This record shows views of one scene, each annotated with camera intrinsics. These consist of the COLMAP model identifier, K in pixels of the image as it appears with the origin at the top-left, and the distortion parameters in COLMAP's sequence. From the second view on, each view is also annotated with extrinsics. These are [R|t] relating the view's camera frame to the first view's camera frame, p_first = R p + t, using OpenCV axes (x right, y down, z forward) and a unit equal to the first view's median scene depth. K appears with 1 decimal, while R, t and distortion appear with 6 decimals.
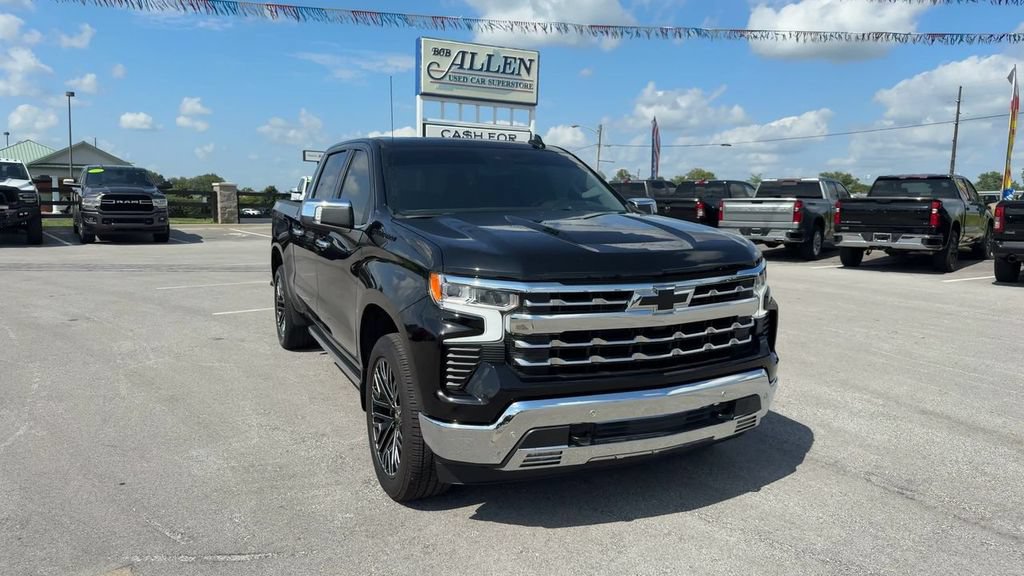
lens RADIAL K [[710.3, 0, 512.0], [0, 710.3, 288.0], [0, 0, 1]] dist [0.048006, -0.078408]
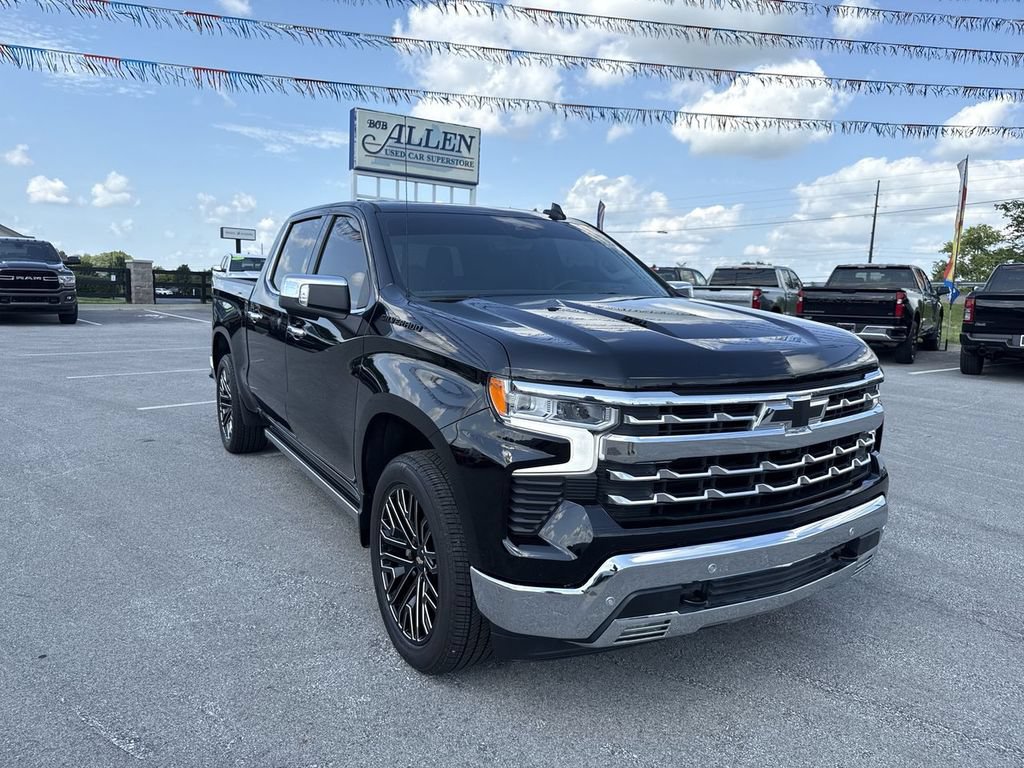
lens RADIAL K [[730.4, 0, 509.5], [0, 730.4, 385.4], [0, 0, 1]] dist [0.002235, -0.006175]
pose [[0.995801, 0.003840, 0.091468, -0.098057], [-0.005230, 0.999874, 0.014963, -0.014282], [-0.091399, -0.015379, 0.995696, 0.152605]]
